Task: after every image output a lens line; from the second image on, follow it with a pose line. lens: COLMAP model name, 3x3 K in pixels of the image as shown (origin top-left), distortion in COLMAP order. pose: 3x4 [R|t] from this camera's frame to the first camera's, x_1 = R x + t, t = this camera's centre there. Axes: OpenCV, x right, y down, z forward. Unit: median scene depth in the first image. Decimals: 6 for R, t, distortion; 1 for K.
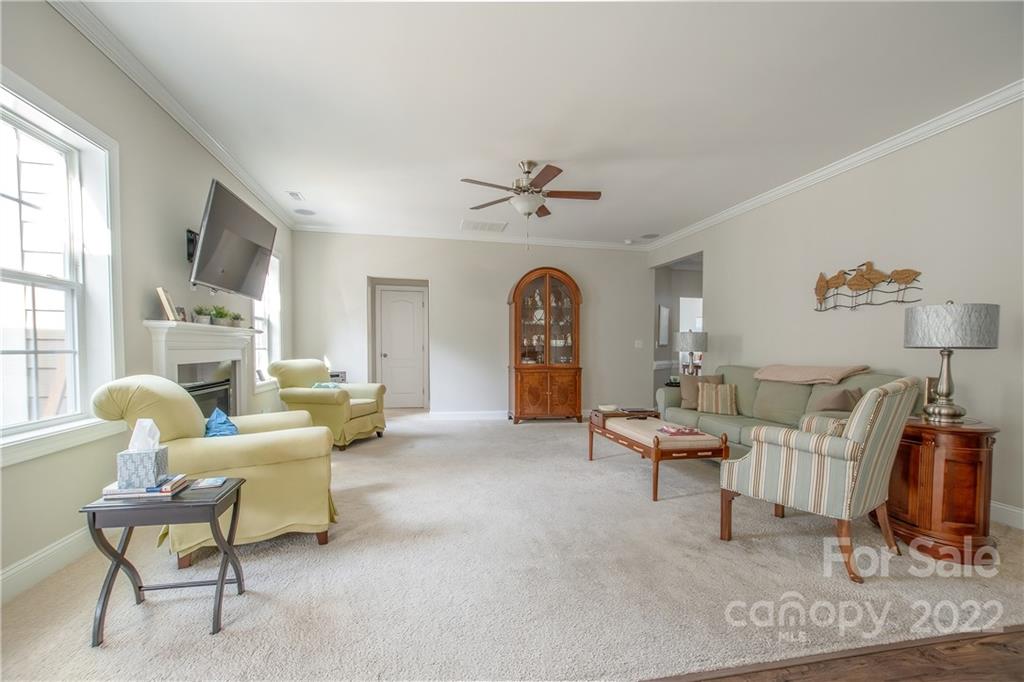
lens RADIAL K [[452.2, 0, 521.5], [0, 452.2, 362.7], [0, 0, 1]] dist [-0.014157, 0.001515]
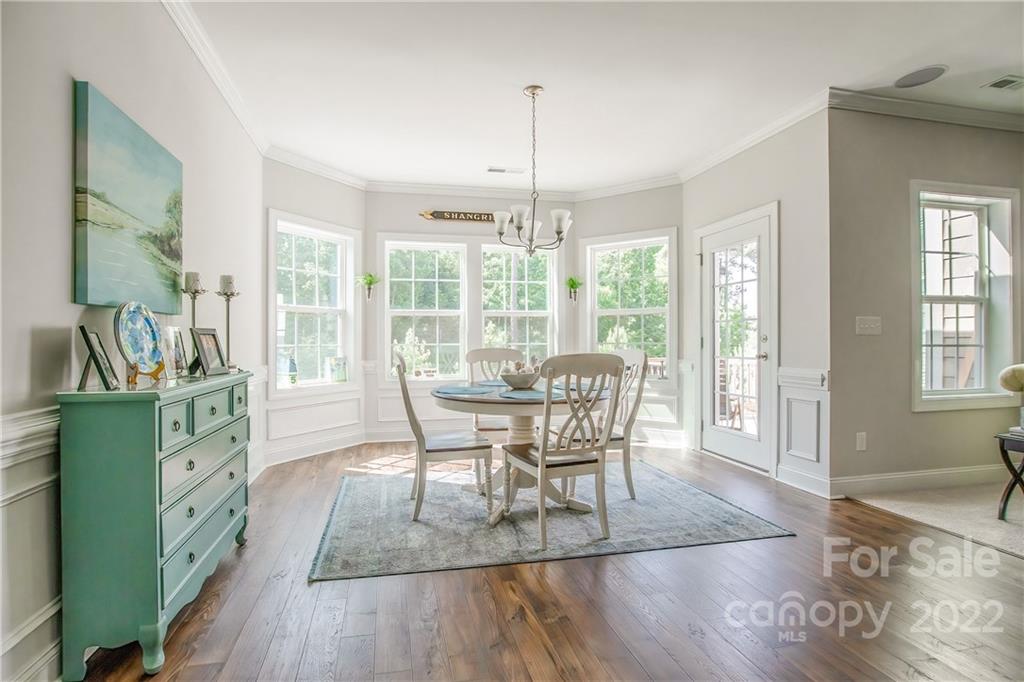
lens RADIAL K [[452.2, 0, 489.2], [0, 452.2, 336.9], [0, 0, 1]] dist [-0.014157, 0.001515]
pose [[-0.017367, -0.012663, -0.999769, 0.505117], [-0.038688, 0.999179, -0.011984, 0.028766], [0.999100, 0.038471, -0.017843, -0.614866]]
